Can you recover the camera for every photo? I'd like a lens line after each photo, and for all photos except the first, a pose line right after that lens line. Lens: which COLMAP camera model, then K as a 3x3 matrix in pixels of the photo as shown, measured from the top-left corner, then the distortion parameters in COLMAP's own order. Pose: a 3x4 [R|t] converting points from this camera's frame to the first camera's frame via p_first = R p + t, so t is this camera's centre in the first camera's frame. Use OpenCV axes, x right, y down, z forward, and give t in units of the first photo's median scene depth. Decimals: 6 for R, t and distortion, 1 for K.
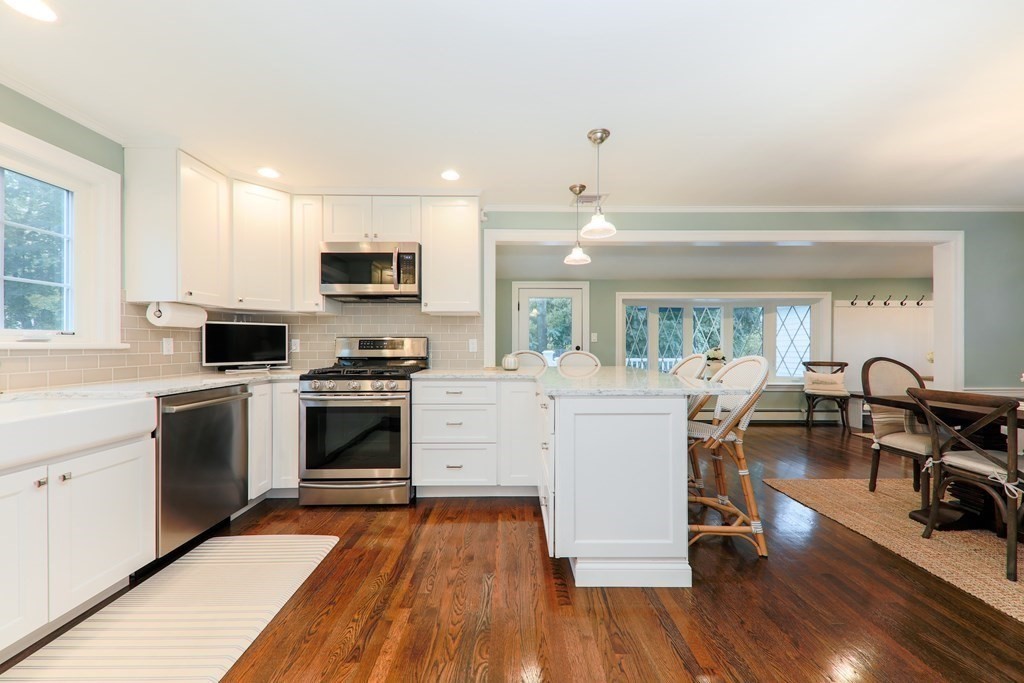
lens RADIAL K [[374.7, 0, 512.4], [0, 374.7, 347.8], [0, 0, 1]] dist [0.000264, -0.000132]
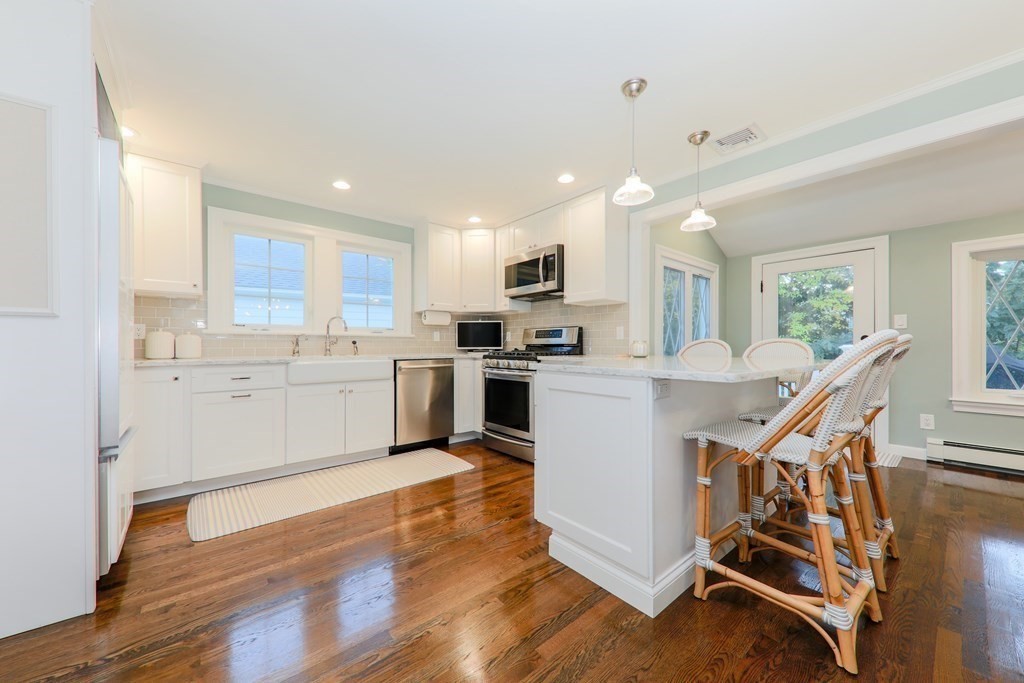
lens RADIAL K [[374.7, 0, 512.4], [0, 374.7, 347.8], [0, 0, 1]] dist [0.000264, -0.000132]
pose [[0.629850, 0.004407, -0.776704, 0.545958], [-0.005666, 0.999983, 0.001078, 0.037985], [0.776696, 0.003722, 0.629864, 0.159582]]
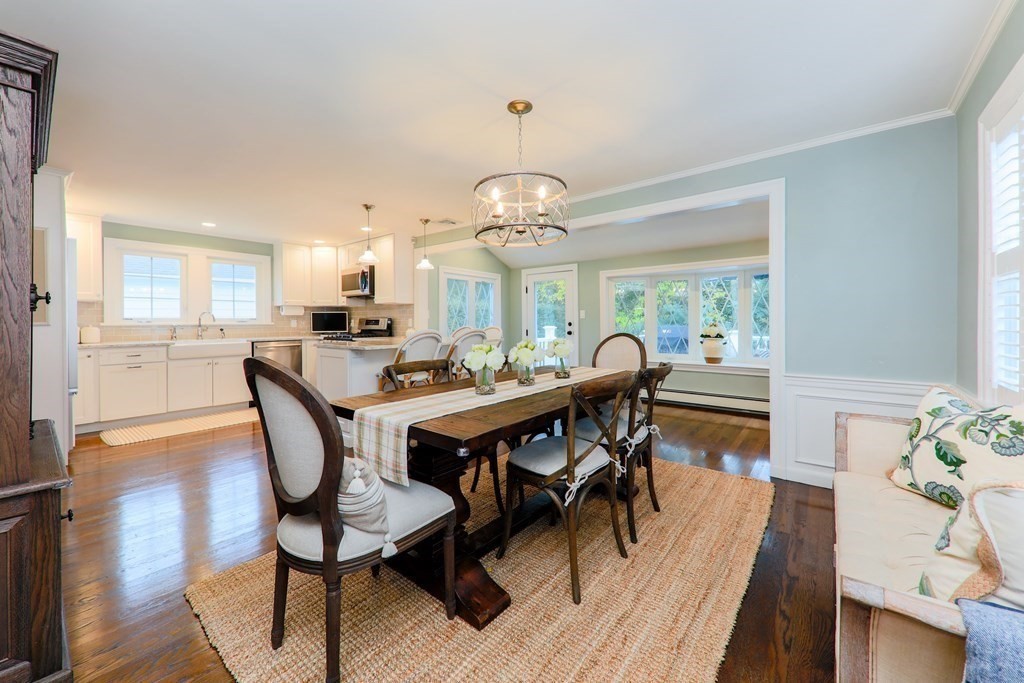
lens RADIAL K [[399.4, 0, 526.3], [0, 399.4, 325.1], [0, 0, 1]] dist [0.000264, -0.000245]
pose [[0.779003, 0.000795, -0.627020, 1.495658], [0.001011, 0.999996, 0.002524, 0.001185], [0.627019, -0.002601, 0.778999, -0.018745]]
